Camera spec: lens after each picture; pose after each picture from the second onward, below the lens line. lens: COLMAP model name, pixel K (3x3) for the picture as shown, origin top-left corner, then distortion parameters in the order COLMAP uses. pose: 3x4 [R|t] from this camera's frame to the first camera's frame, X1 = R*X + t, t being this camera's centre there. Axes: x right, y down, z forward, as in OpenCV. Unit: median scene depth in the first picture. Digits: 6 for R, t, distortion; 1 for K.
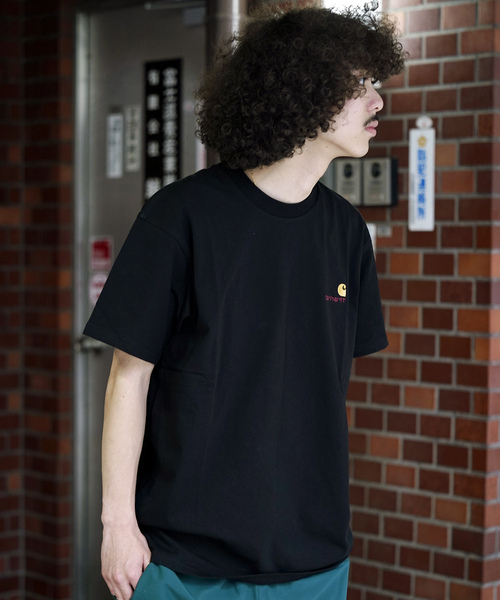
lens RADIAL K [[1288.7, 0, 251.6], [0, 1288.7, 301.8], [0, 0, 1]] dist [-0.016854, 0.000000]
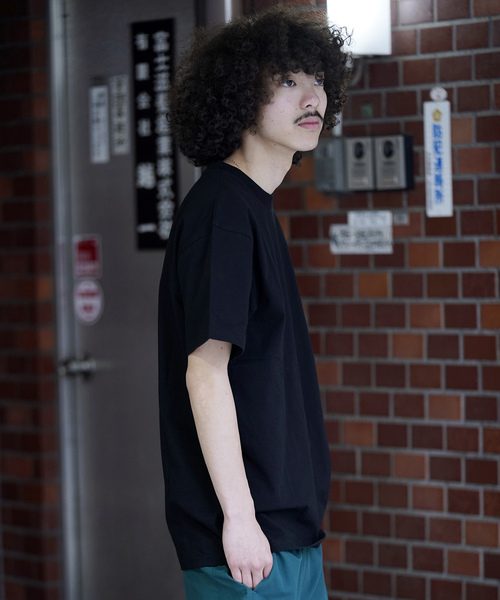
lens RADIAL K [[2371.2, 0, 249.5], [0, 2371.2, 299.2], [0, 0, 1]] dist [-0.099341, 0.000000]
pose [[0.996966, -0.032590, -0.070686, 0.111875], [0.031320, 0.999329, -0.019004, 0.026894], [0.071258, 0.016733, 0.997318, -0.603089]]
